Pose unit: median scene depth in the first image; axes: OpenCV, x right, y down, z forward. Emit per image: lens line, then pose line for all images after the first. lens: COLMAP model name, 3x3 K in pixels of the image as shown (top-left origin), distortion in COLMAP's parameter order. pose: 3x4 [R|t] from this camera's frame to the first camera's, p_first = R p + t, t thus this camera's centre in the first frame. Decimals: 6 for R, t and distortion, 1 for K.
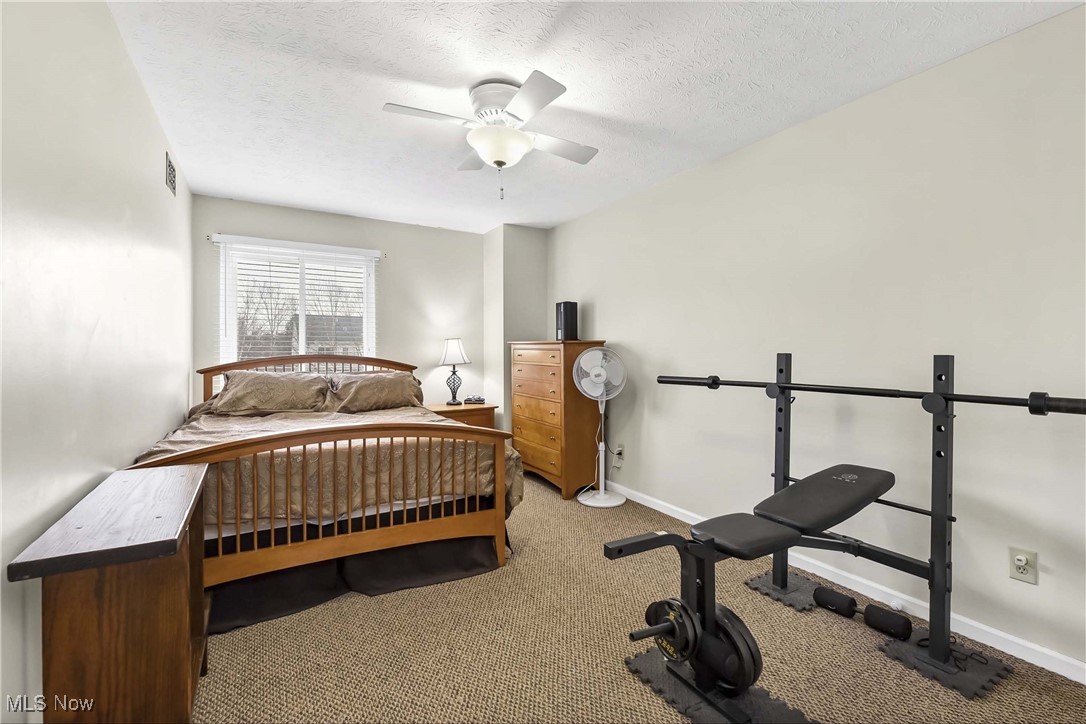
lens RADIAL K [[483.6, 0, 541.3], [0, 483.6, 358.4], [0, 0, 1]] dist [0.002697, -0.001918]
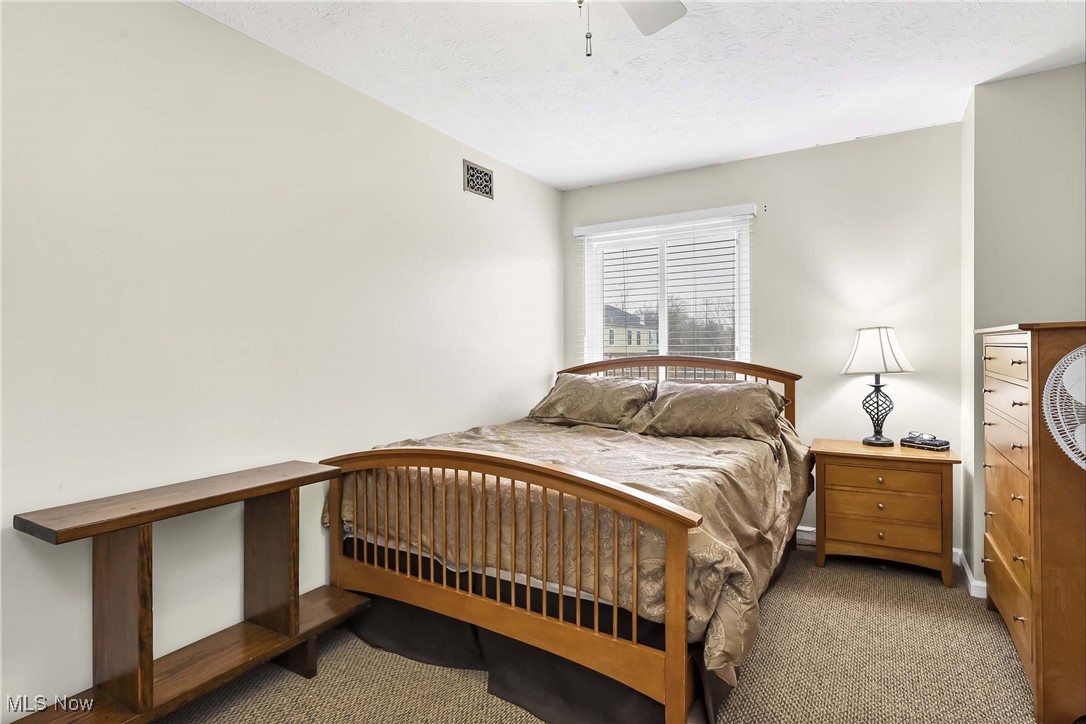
lens RADIAL K [[572.0, 0, 539.4], [0, 572.0, 353.9], [0, 0, 1]] dist [0.008853, 0.001045]
pose [[0.461417, 0.003420, -0.887177, 0.282291], [-0.003447, 0.999992, 0.002062, -0.012593], [0.887177, 0.002106, 0.461425, 0.417809]]
